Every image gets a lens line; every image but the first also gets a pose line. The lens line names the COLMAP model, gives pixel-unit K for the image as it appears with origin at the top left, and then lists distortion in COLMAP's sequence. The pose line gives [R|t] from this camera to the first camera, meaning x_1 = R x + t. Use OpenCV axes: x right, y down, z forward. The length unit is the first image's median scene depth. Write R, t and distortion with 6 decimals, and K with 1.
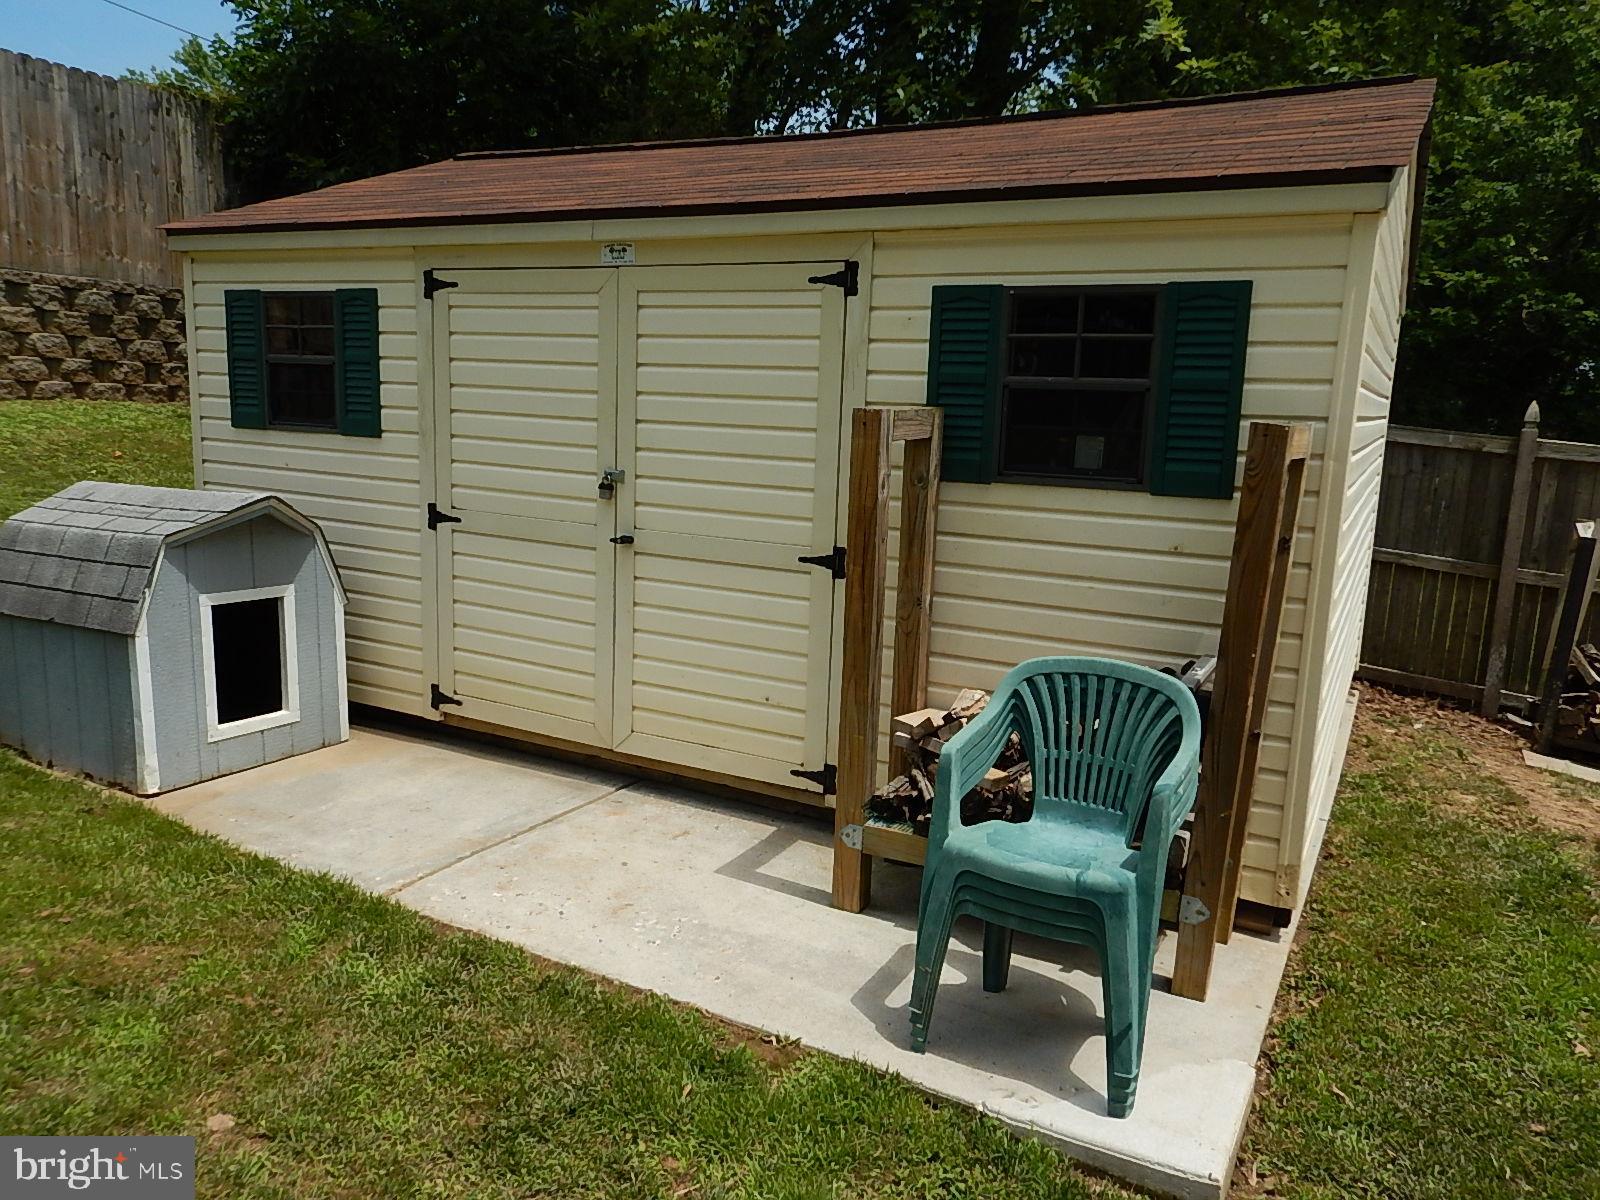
lens RADIAL K [[1144.7, 0, 801.5], [0, 1144.7, 600.3], [0, 0, 1]] dist [0.005406, -0.006353]
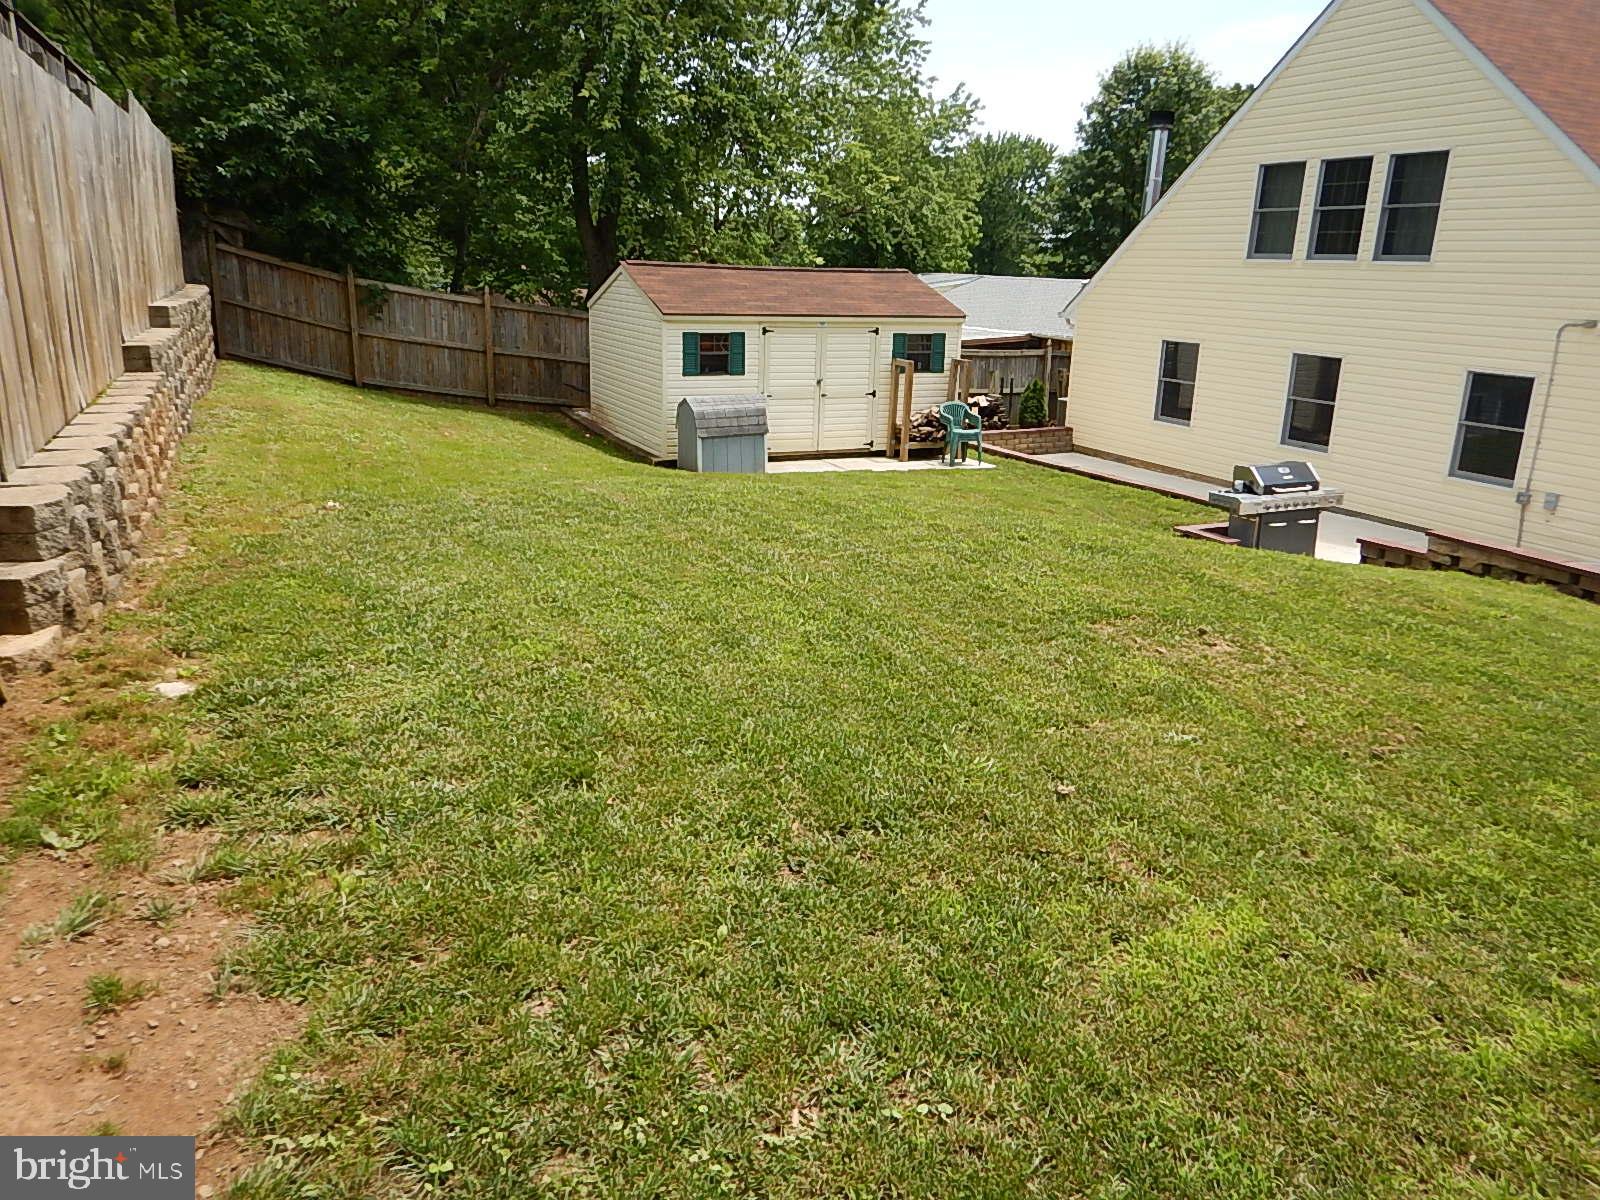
lens RADIAL K [[1144.7, 0, 803.3], [0, 1144.7, 601.5], [0, 0, 1]] dist [0.005406, -0.006353]
pose [[0.596062, -0.242660, 0.765393, -3.223162], [0.138934, 0.970031, 0.199341, -0.151245], [-0.790827, -0.012481, 0.611913, -1.319731]]
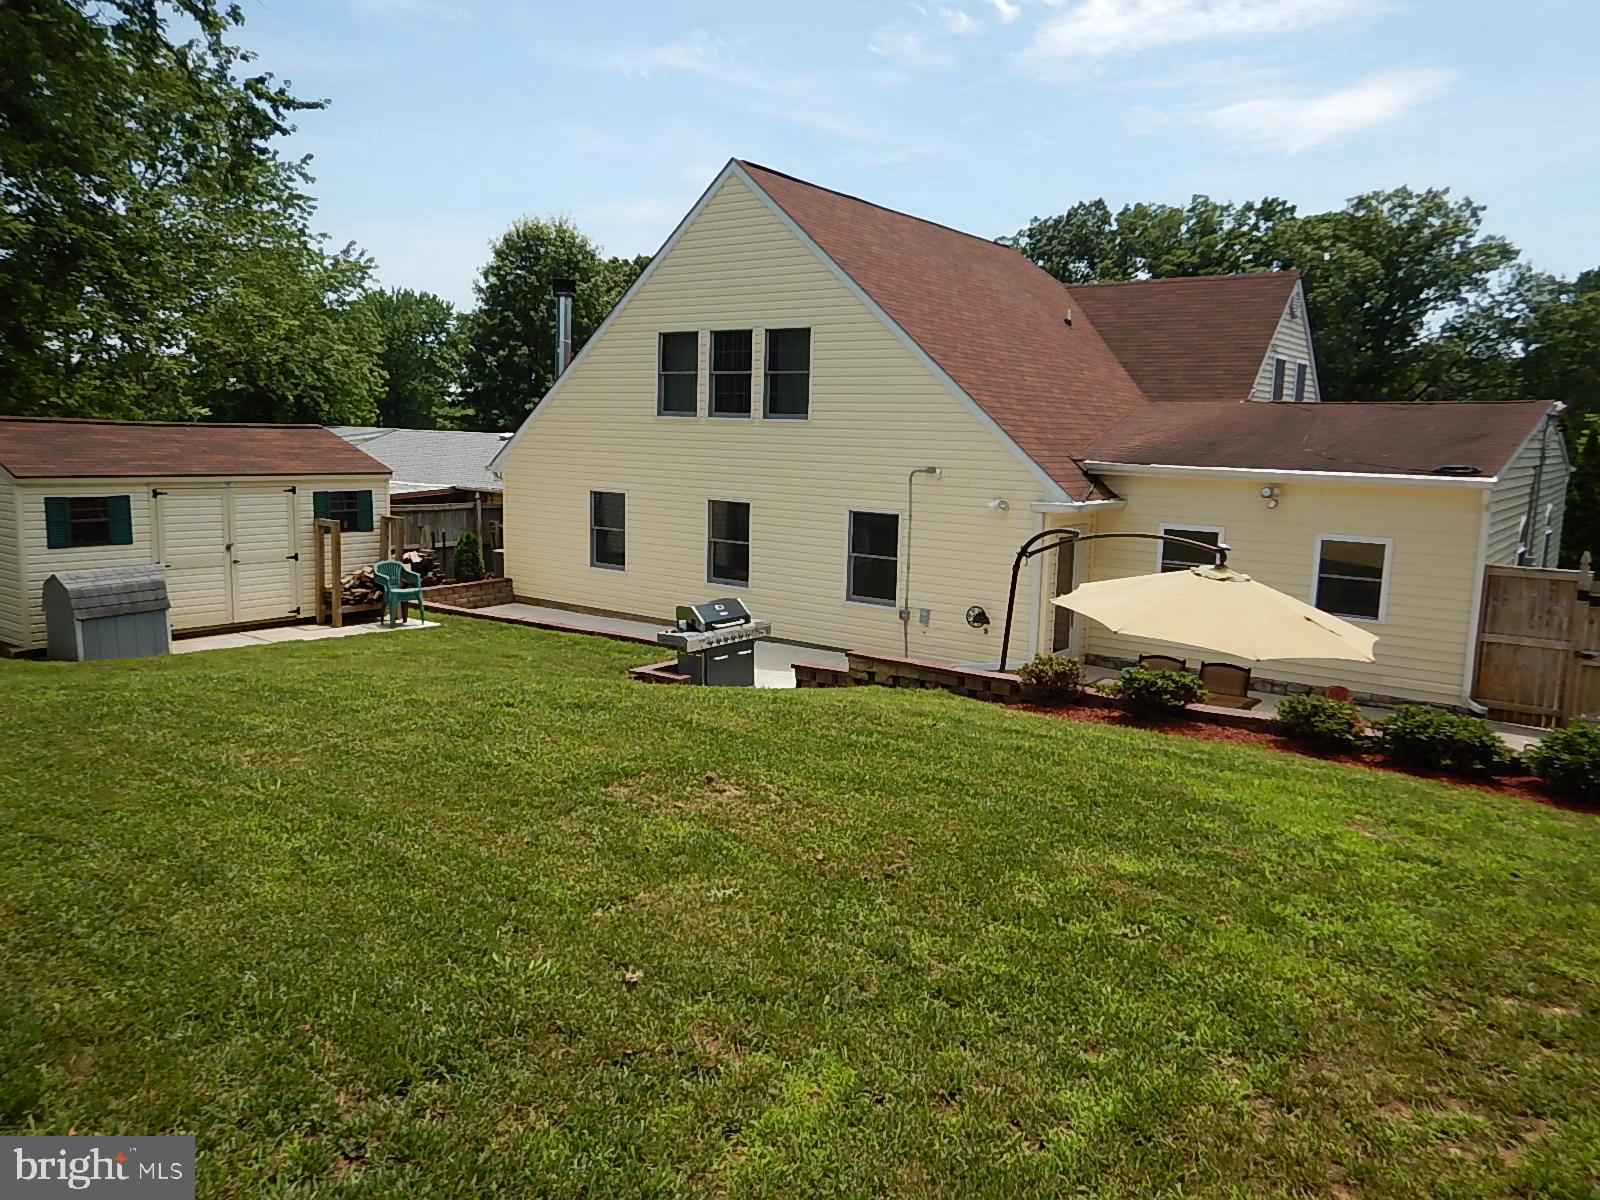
lens RADIAL K [[1144.7, 0, 805.8], [0, 1144.7, 591.6], [0, 0, 1]] dist [0.005406, -0.006353]
pose [[0.140138, -0.164567, 0.976360, -3.216583], [0.157007, 0.977308, 0.142191, -0.178847], [-0.977604, 0.133369, 0.162796, -1.244570]]
